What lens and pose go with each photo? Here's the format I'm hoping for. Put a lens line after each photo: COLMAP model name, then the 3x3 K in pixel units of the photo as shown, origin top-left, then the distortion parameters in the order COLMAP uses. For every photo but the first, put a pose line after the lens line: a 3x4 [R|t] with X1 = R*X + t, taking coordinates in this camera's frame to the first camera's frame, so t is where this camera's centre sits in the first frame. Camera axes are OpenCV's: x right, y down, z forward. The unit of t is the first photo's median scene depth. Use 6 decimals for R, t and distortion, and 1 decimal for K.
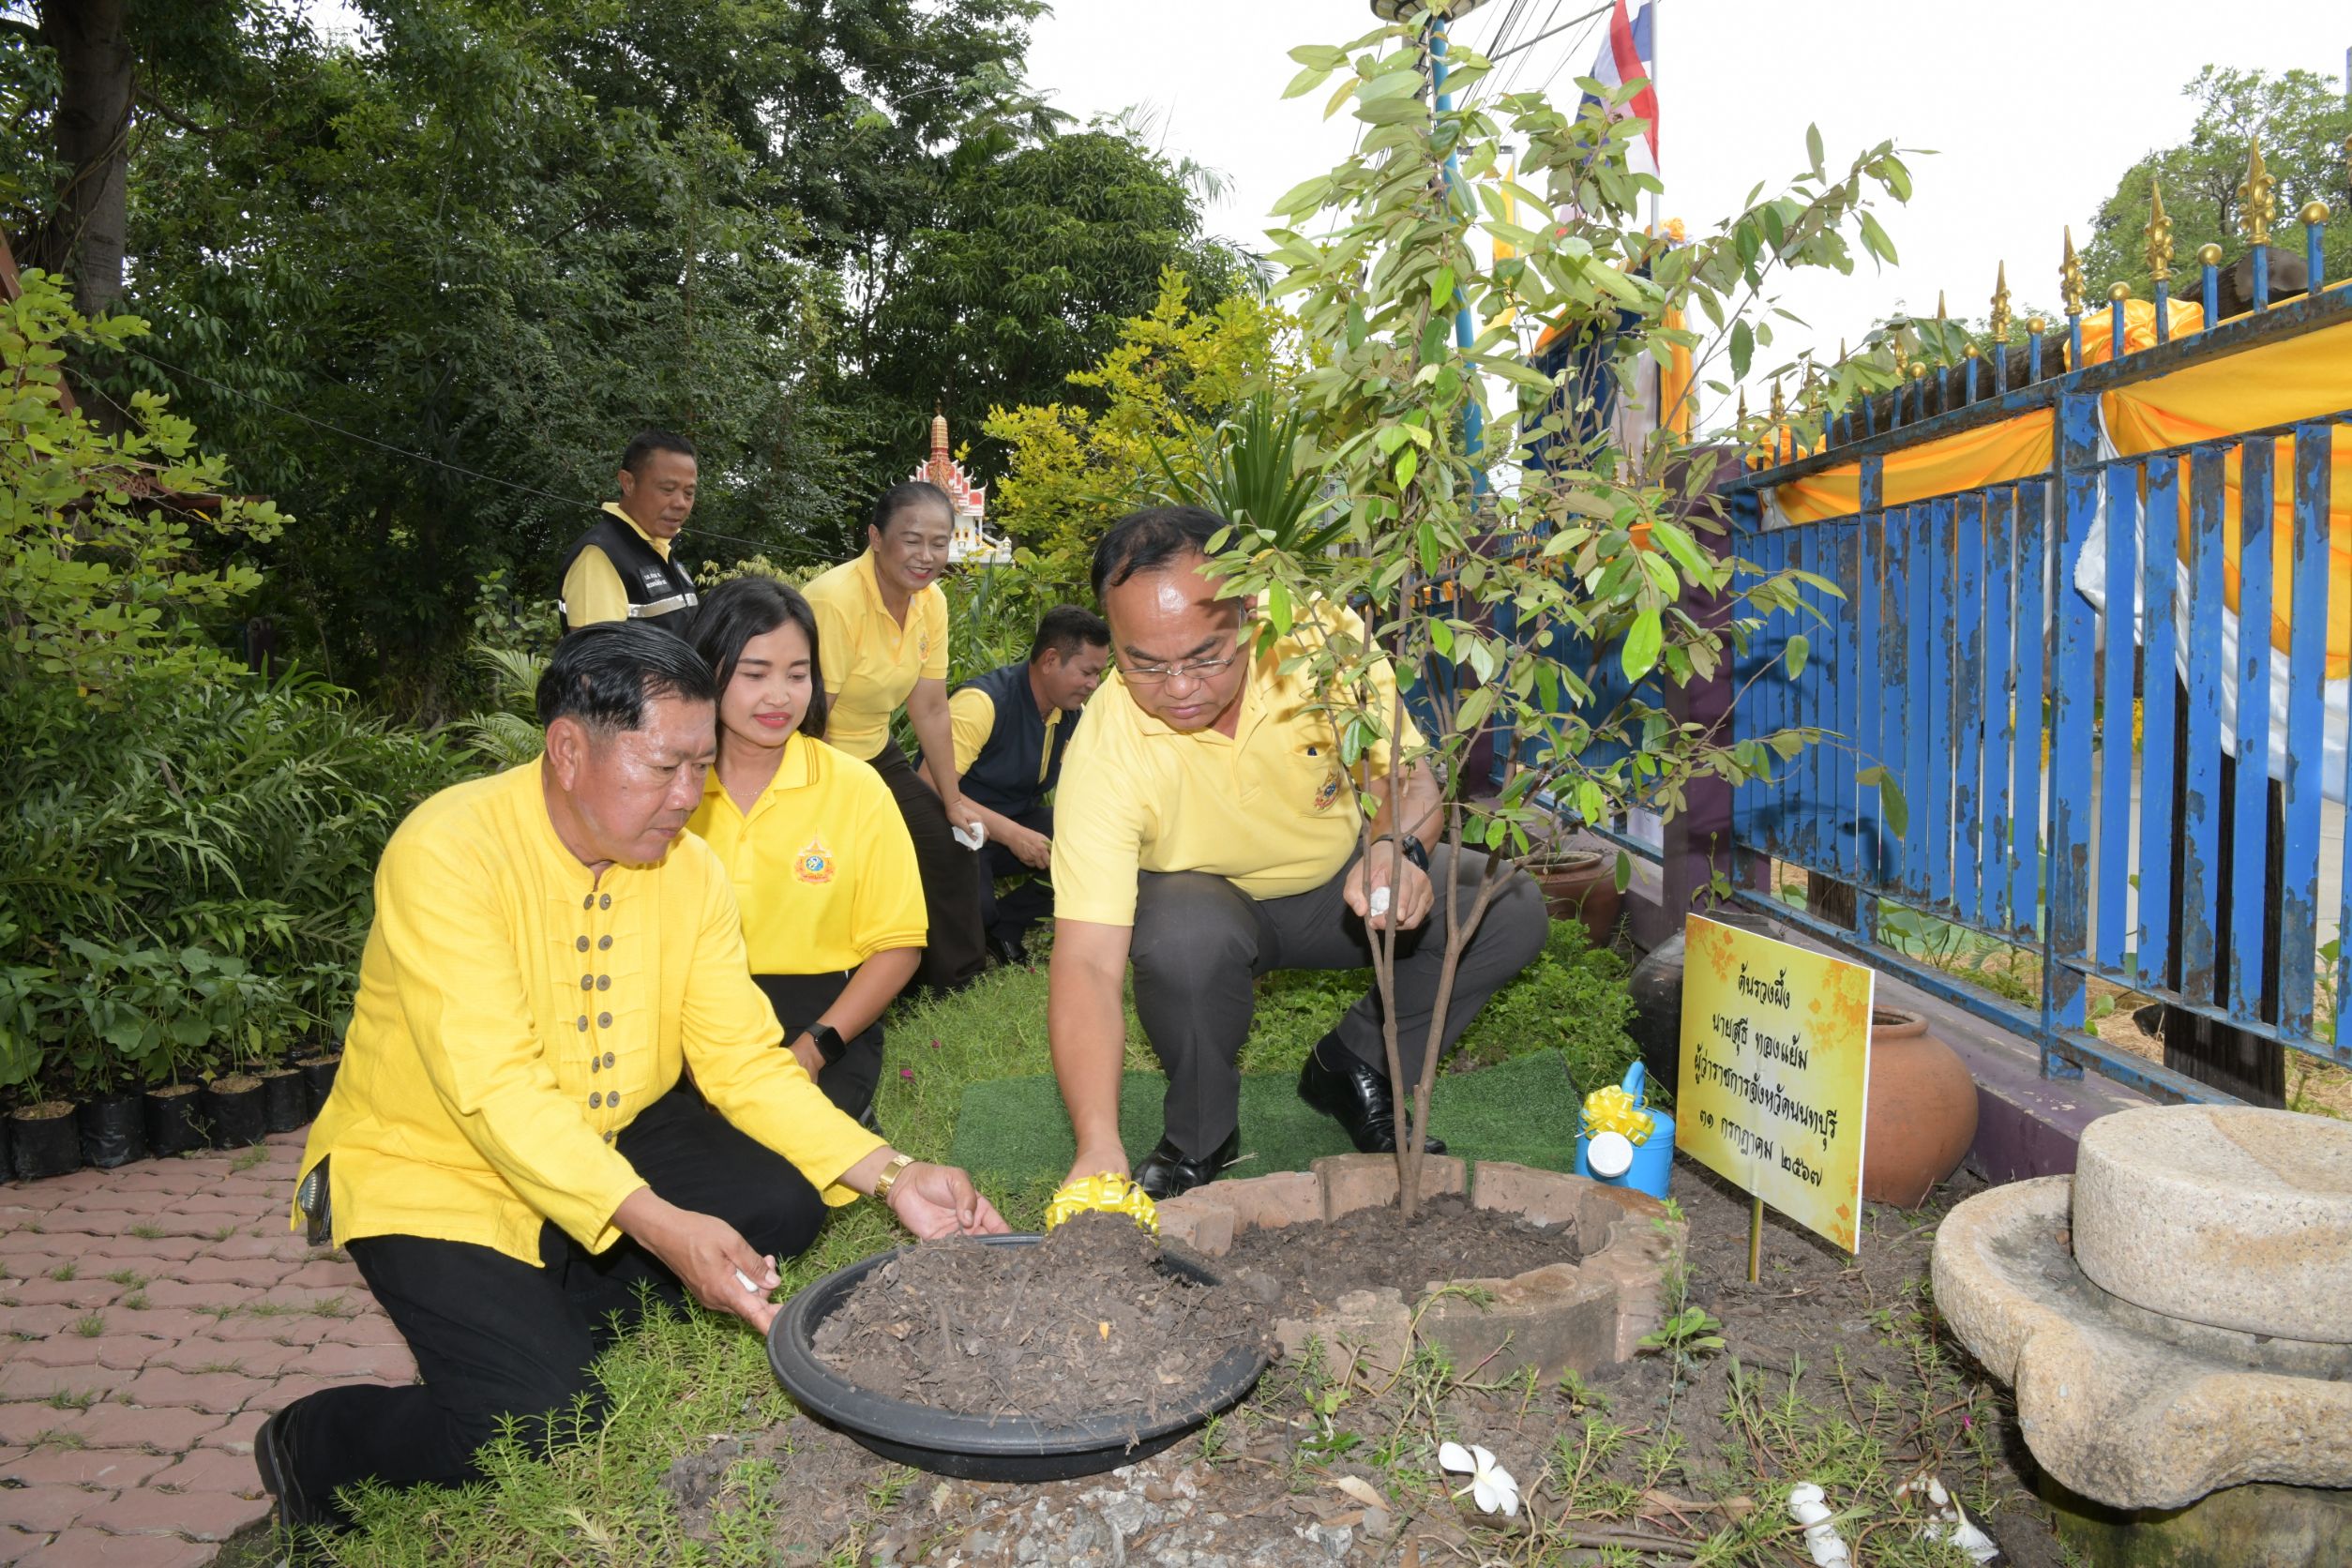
lens RADIAL K [[1587.8, 0, 1176.0], [0, 1587.8, 784.0], [0, 0, 1]] dist [-0.057635, 0.007086]
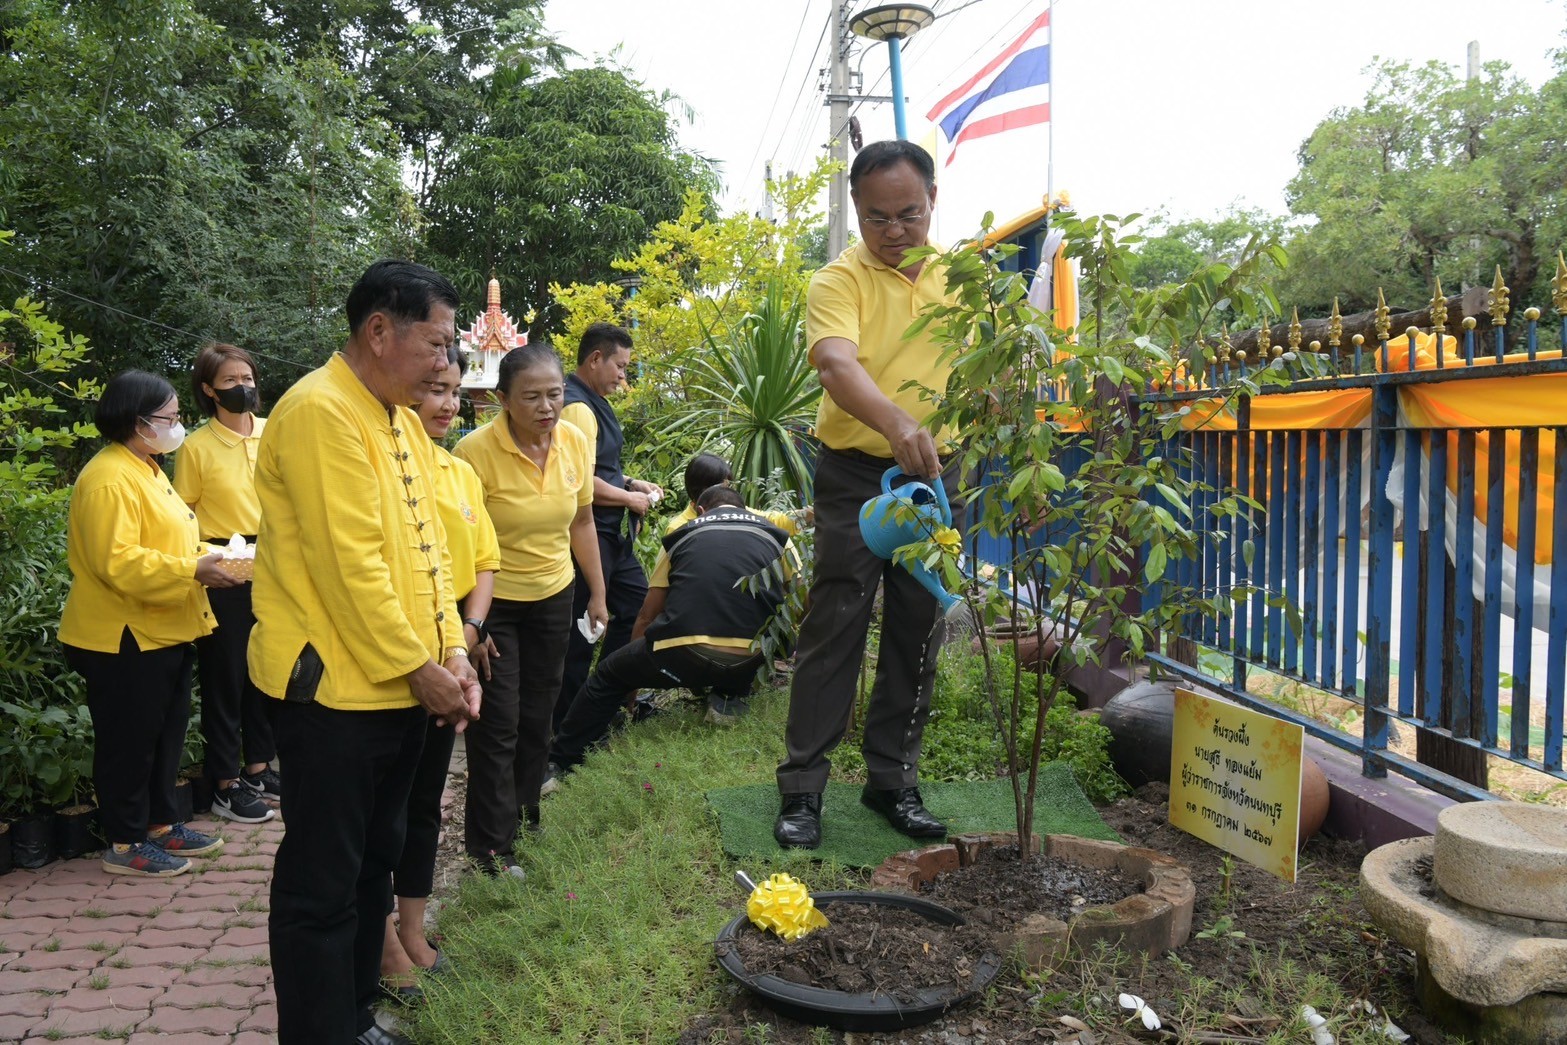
lens RADIAL K [[1183.3, 0, 783.5], [0, 1183.3, 522.5], [0, 0, 1]] dist [-0.044719, 0.022568]
pose [[0.991539, 0.001309, 0.129804, -0.138688], [0.000524, 0.999901, -0.014084, -0.041452], [-0.129809, 0.014033, 0.991440, -0.115051]]
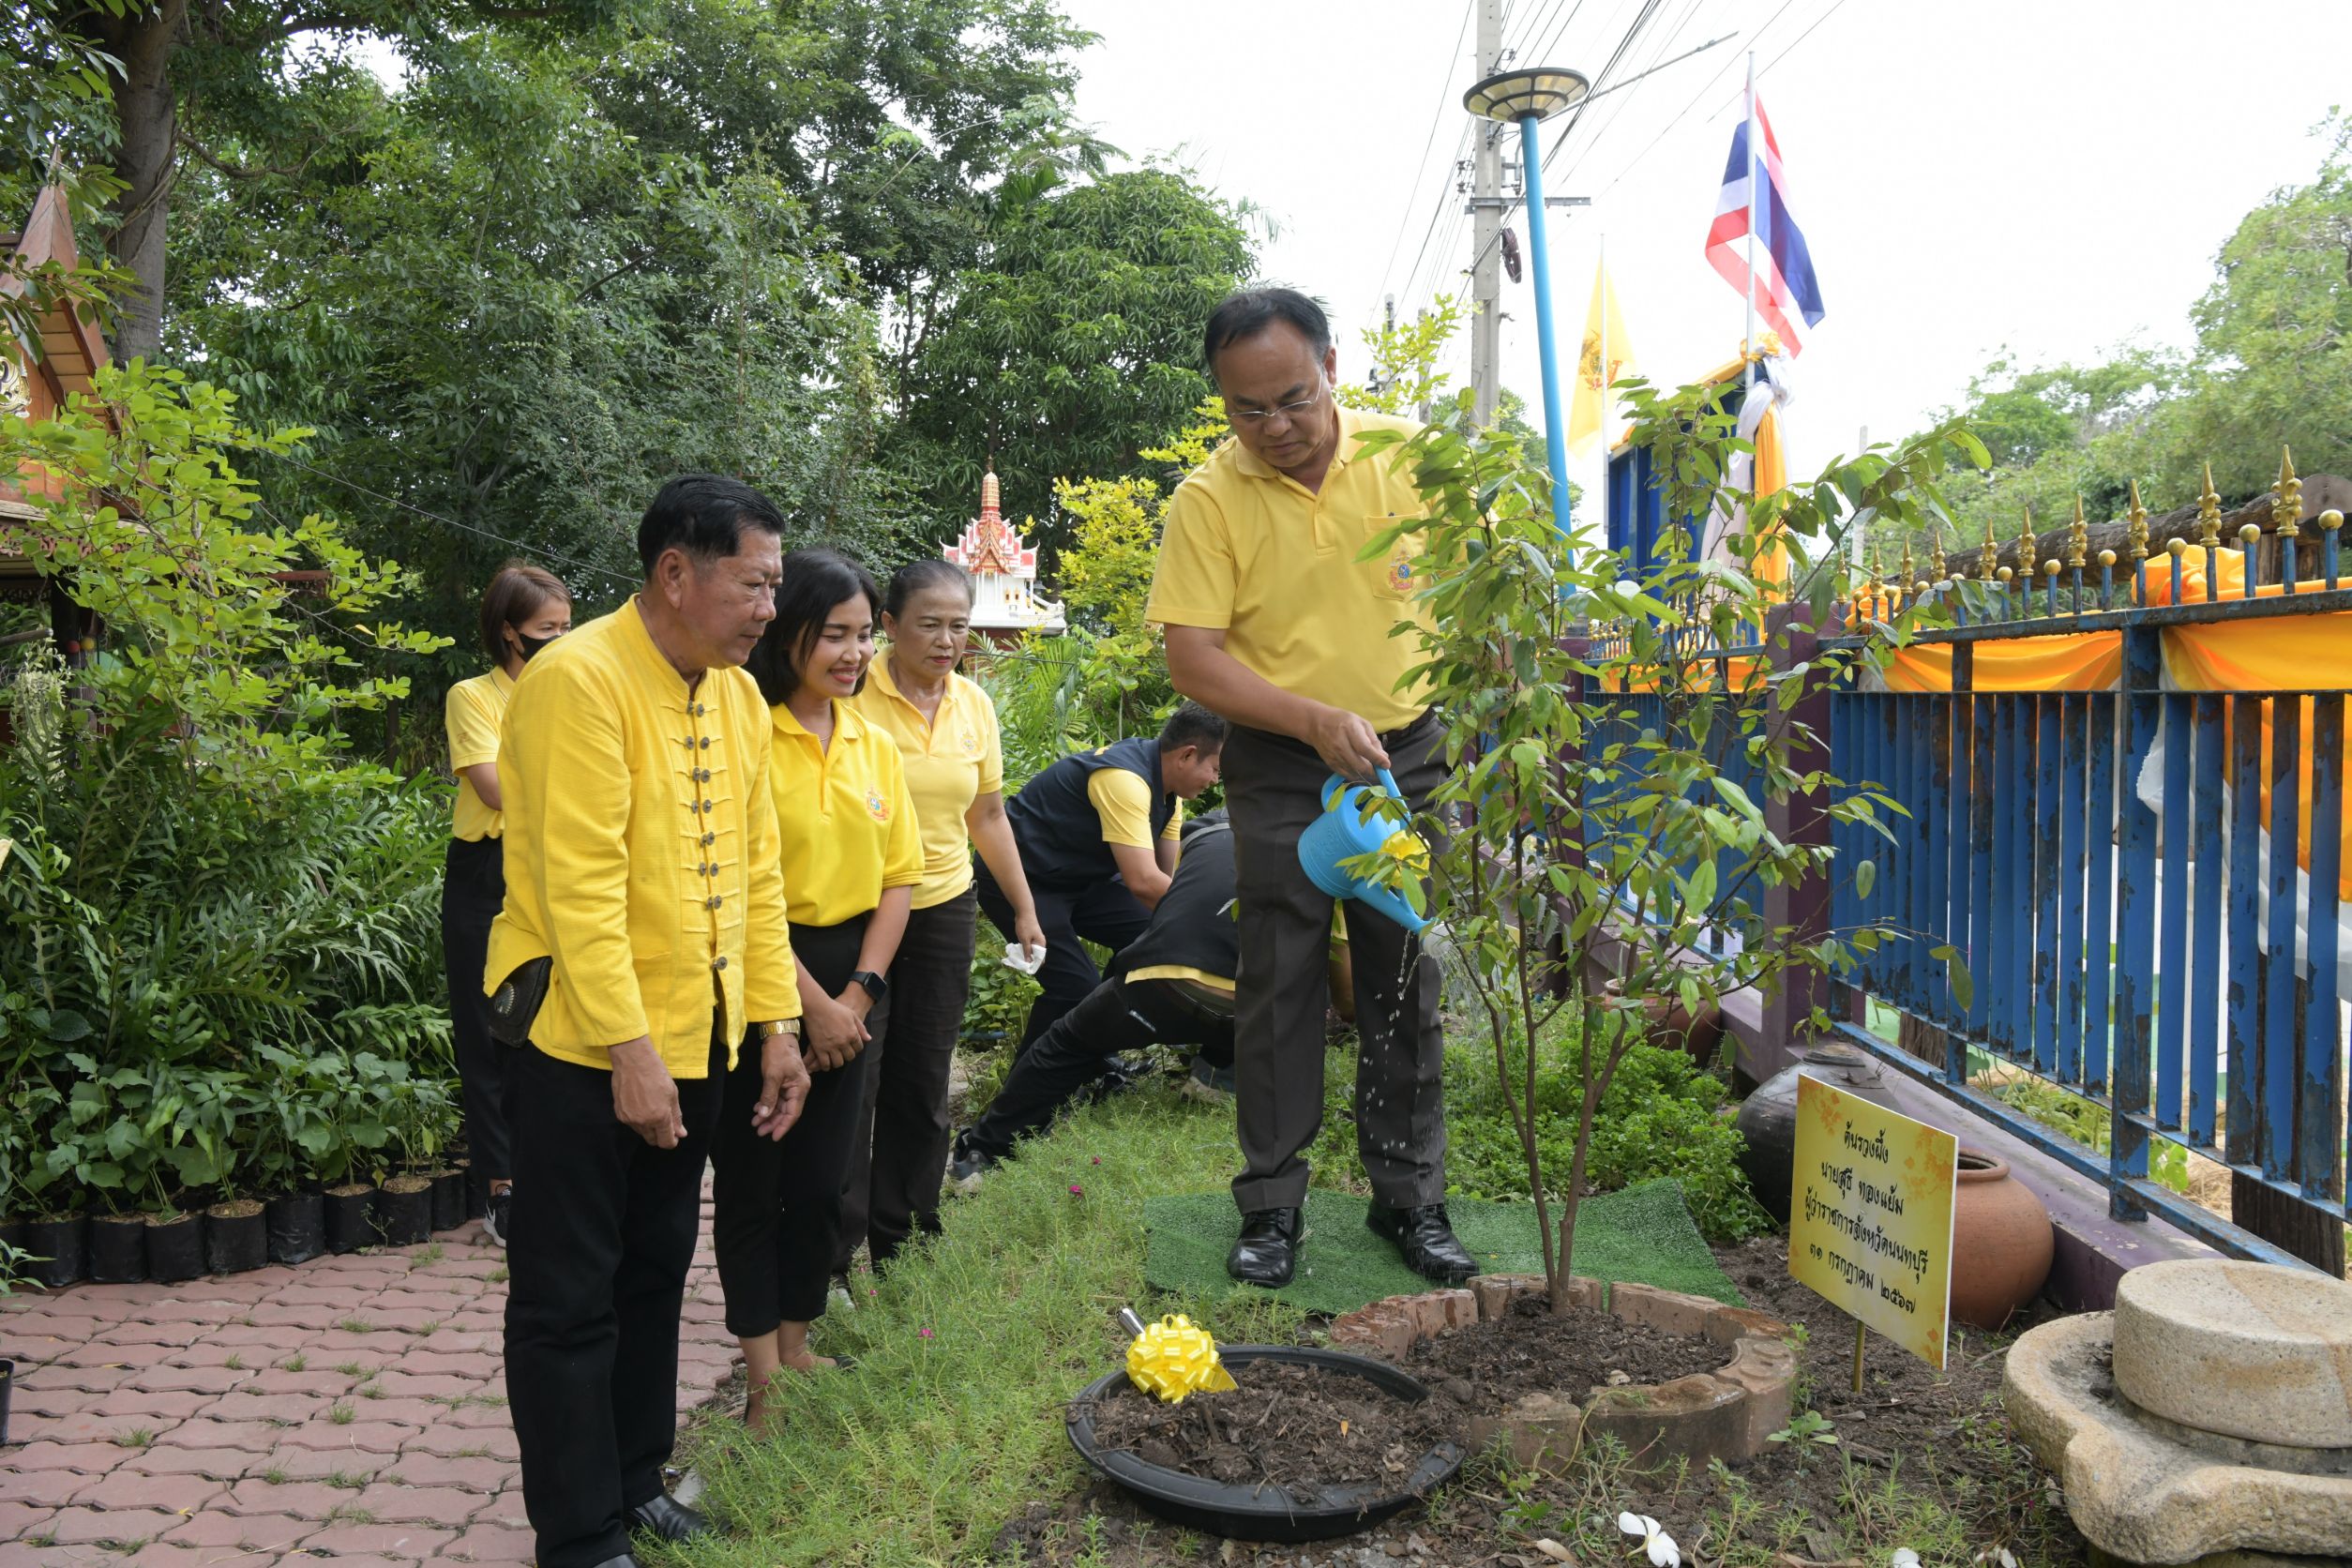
lens RADIAL K [[1720.8, 0, 1181.8], [0, 1720.8, 791.5], [0, 0, 1]] dist [-0.051413, 0.022620]
pose [[0.999799, 0.013215, -0.015065, -0.060380], [-0.013647, 0.999487, -0.028977, -0.043392], [0.014674, 0.029176, 0.999467, -0.143277]]
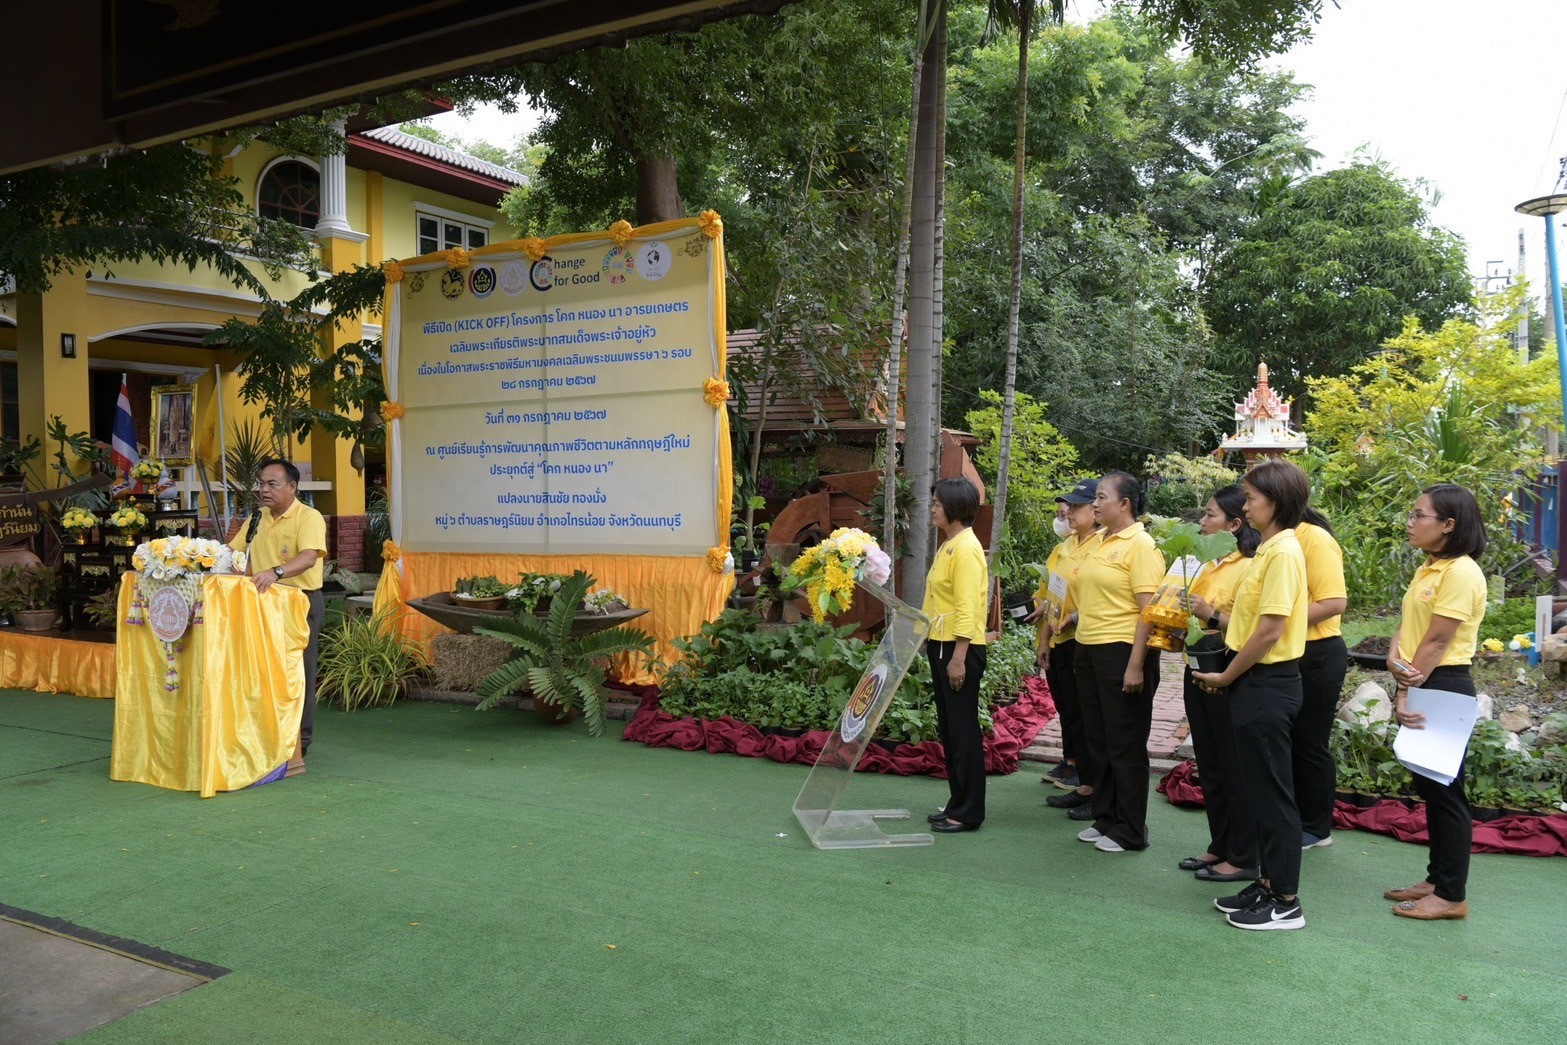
lens RADIAL K [[1146.5, 0, 787.4], [0, 1146.5, 527.5], [0, 0, 1]] dist [-0.051413, 0.022620]
pose [[0.876254, 0.014344, -0.481636, -0.001680], [-0.033071, 0.998990, -0.030415, 0.029517], [0.480713, 0.042580, 0.875843, -1.460110]]
